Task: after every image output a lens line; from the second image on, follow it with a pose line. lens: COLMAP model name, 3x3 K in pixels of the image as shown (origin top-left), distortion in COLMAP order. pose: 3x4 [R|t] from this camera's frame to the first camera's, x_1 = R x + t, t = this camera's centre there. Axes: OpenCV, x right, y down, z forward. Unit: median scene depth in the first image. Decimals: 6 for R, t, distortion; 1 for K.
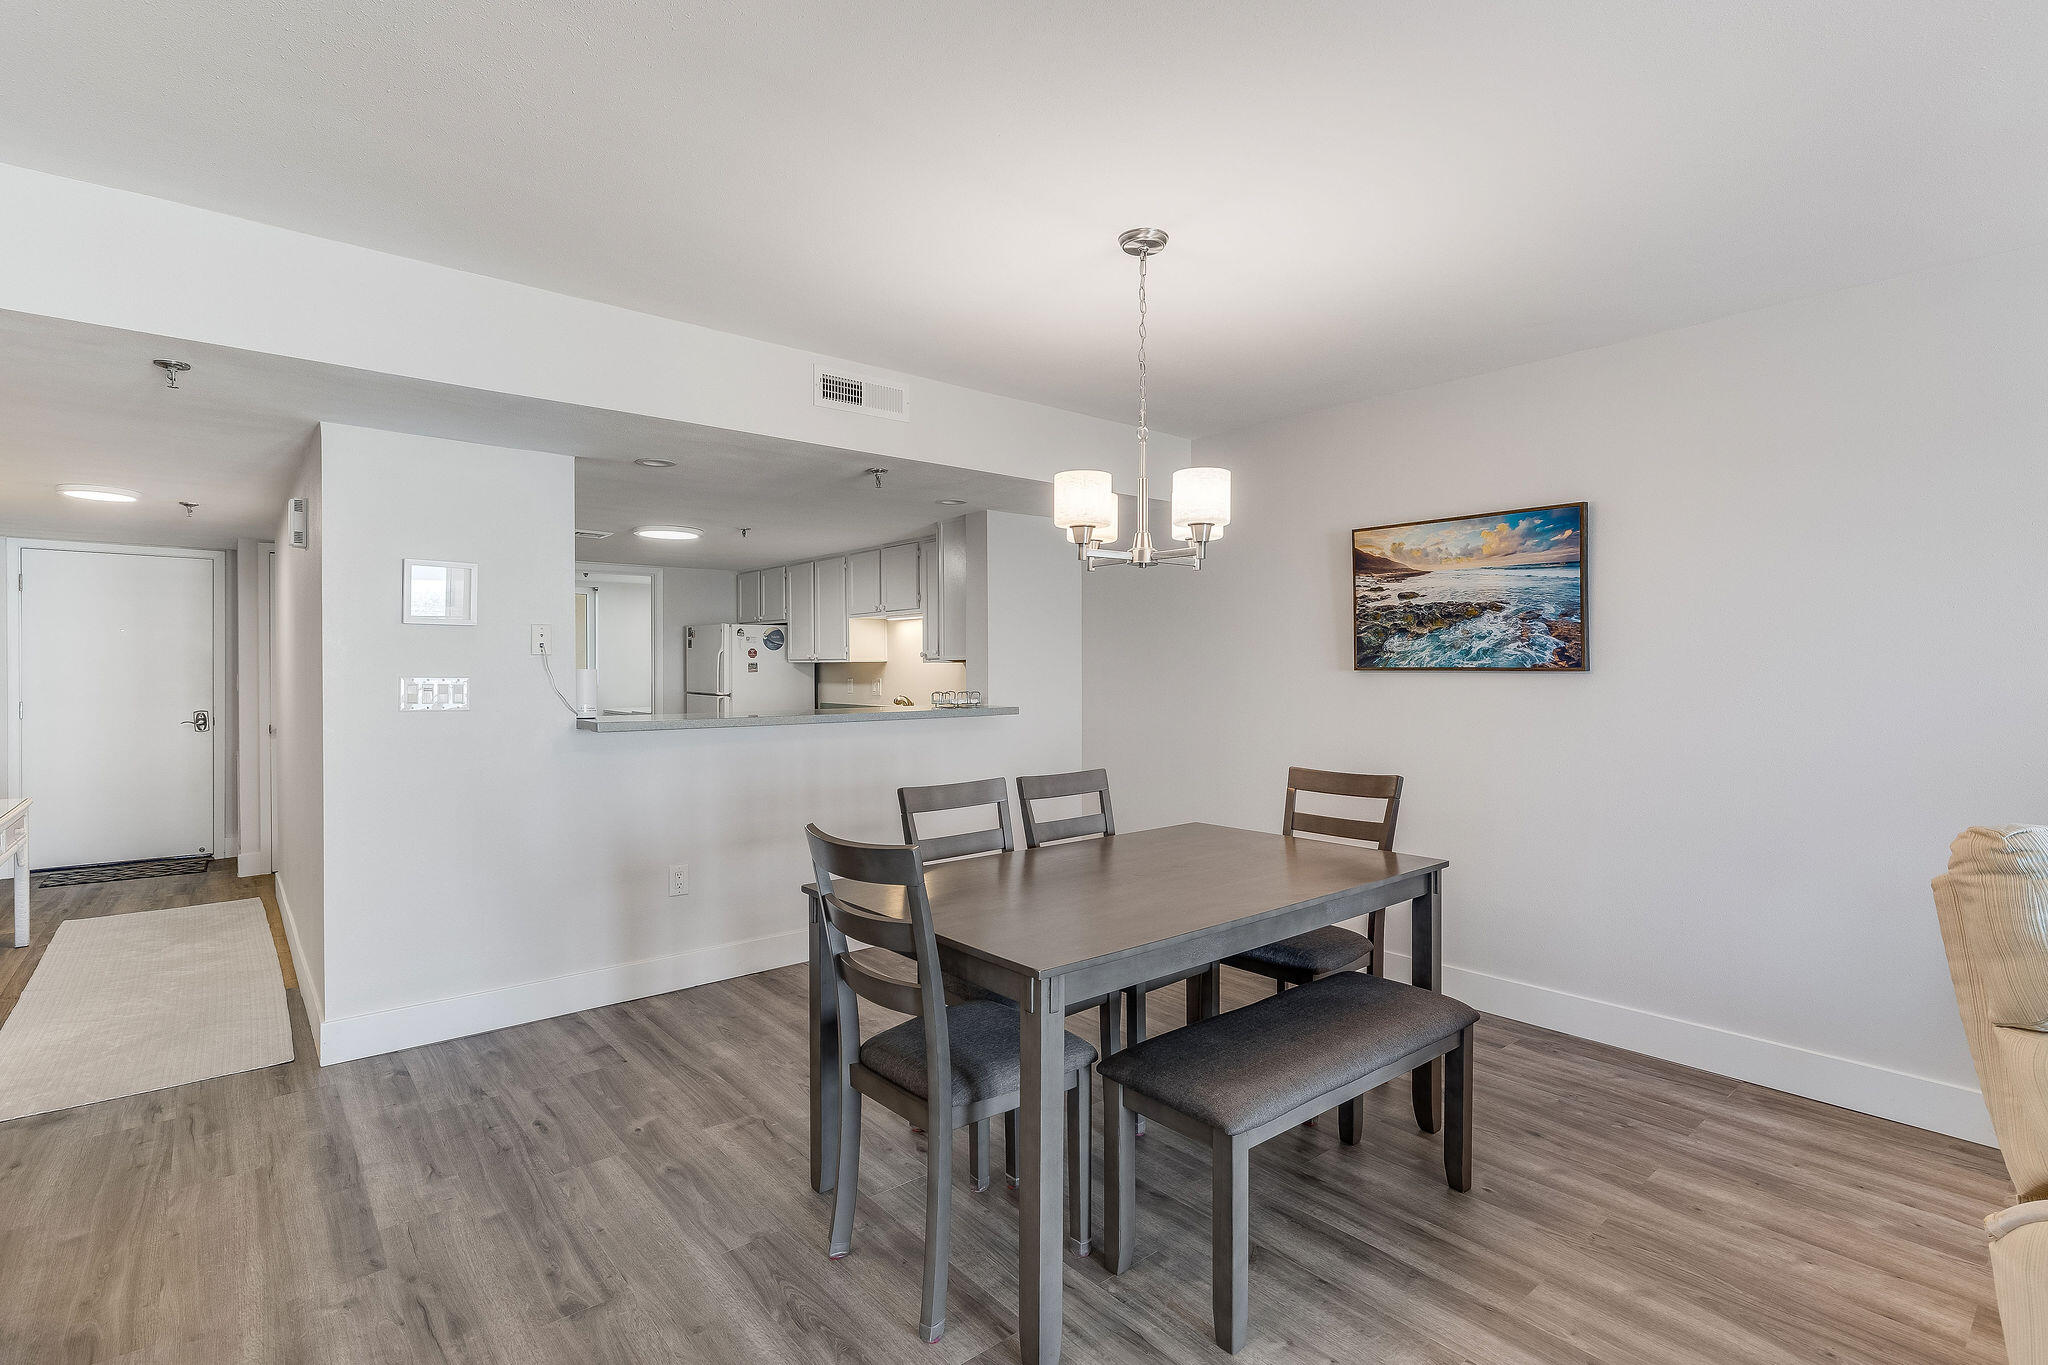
lens RADIAL K [[962.6, 0, 1017.1], [0, 962.6, 664.0], [0, 0, 1]] dist [0.000151, -0.000303]
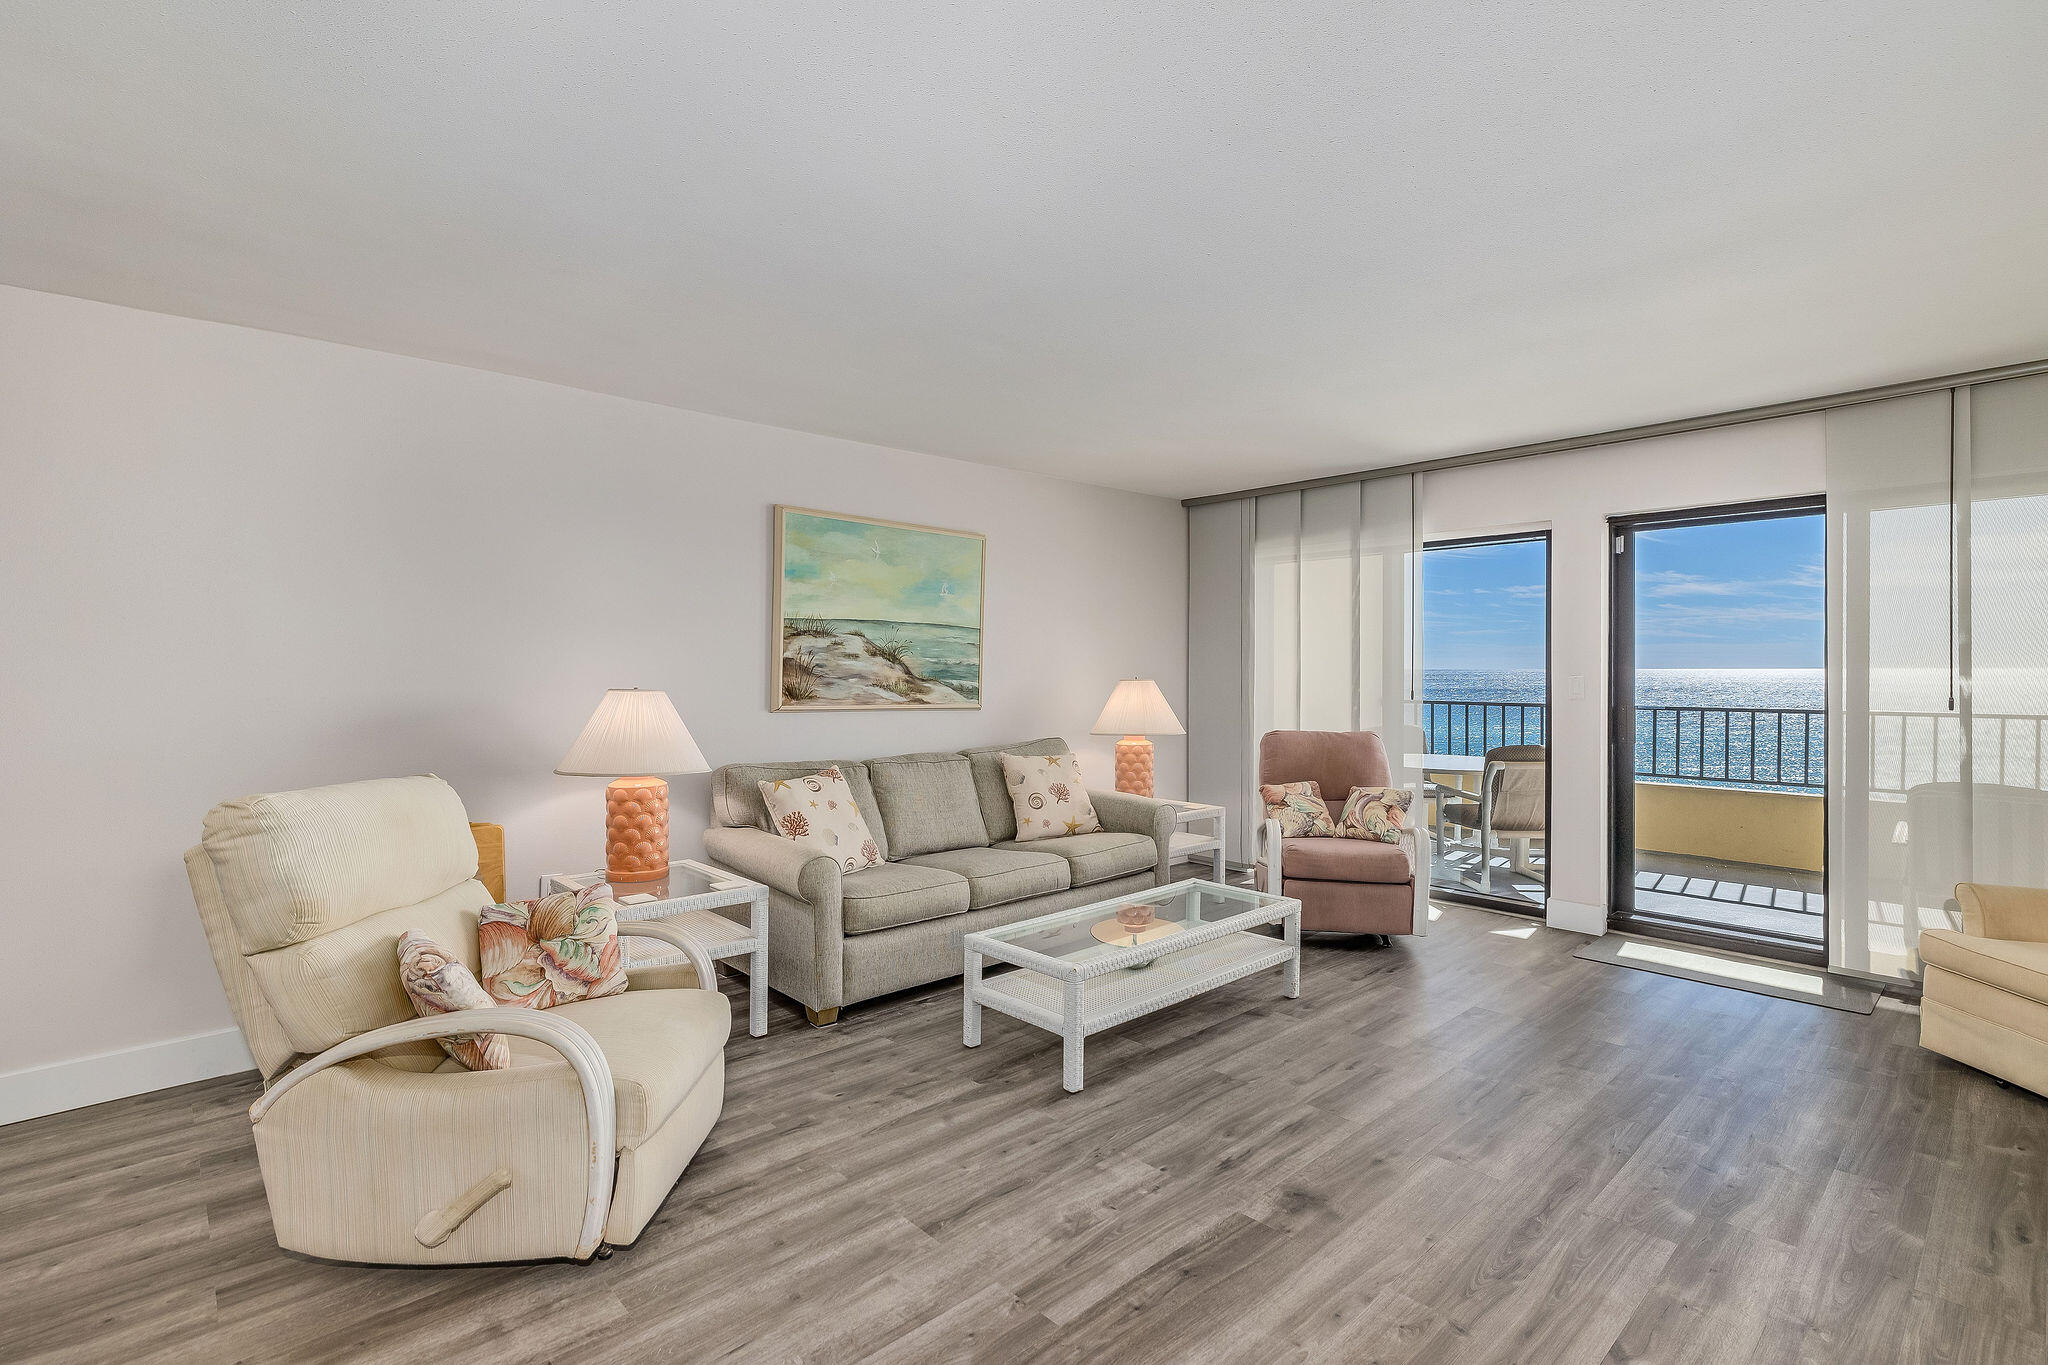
lens RADIAL K [[962.6, 0, 1014.4], [0, 962.6, 673.6], [0, 0, 1]] dist [0.000151, -0.000303]
pose [[-0.046348, -0.004035, 0.998917, -0.143086], [0.002908, 0.999987, 0.004174, 0.002021], [-0.998921, 0.003098, -0.046336, 0.027800]]
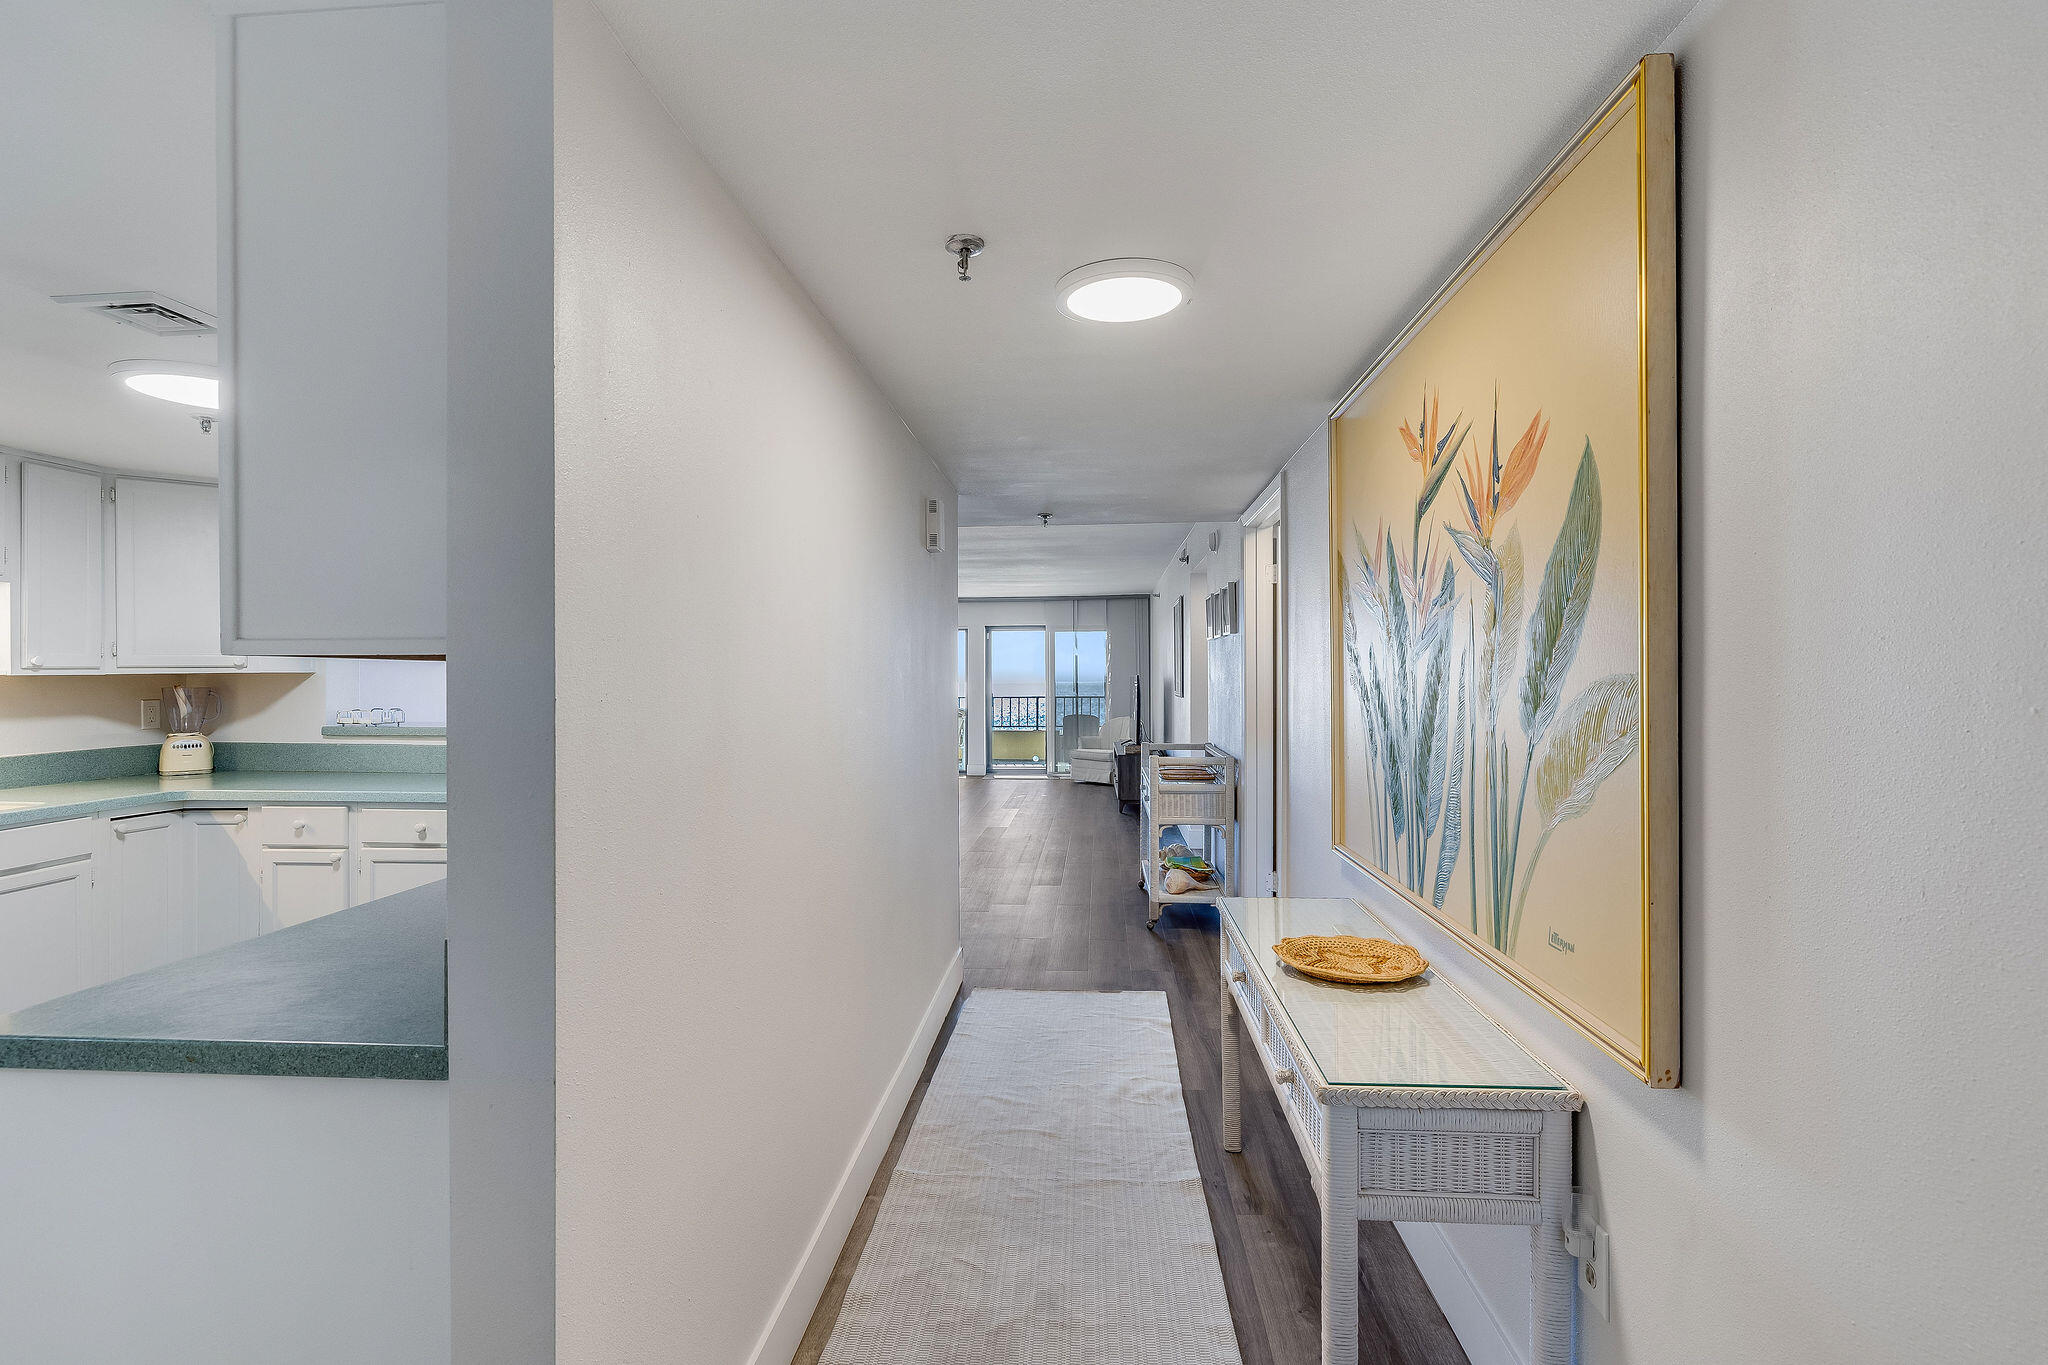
lens RADIAL K [[950.5, 0, 1004.9], [0, 950.5, 678.9], [0, 0, 1]] dist [0.001487, -0.002022]
pose [[-0.700721, 0.000607, 0.713436, -1.524374], [-0.000029, 1.000000, -0.000880, 0.001893], [-0.713436, -0.000638, -0.700720, 1.672267]]
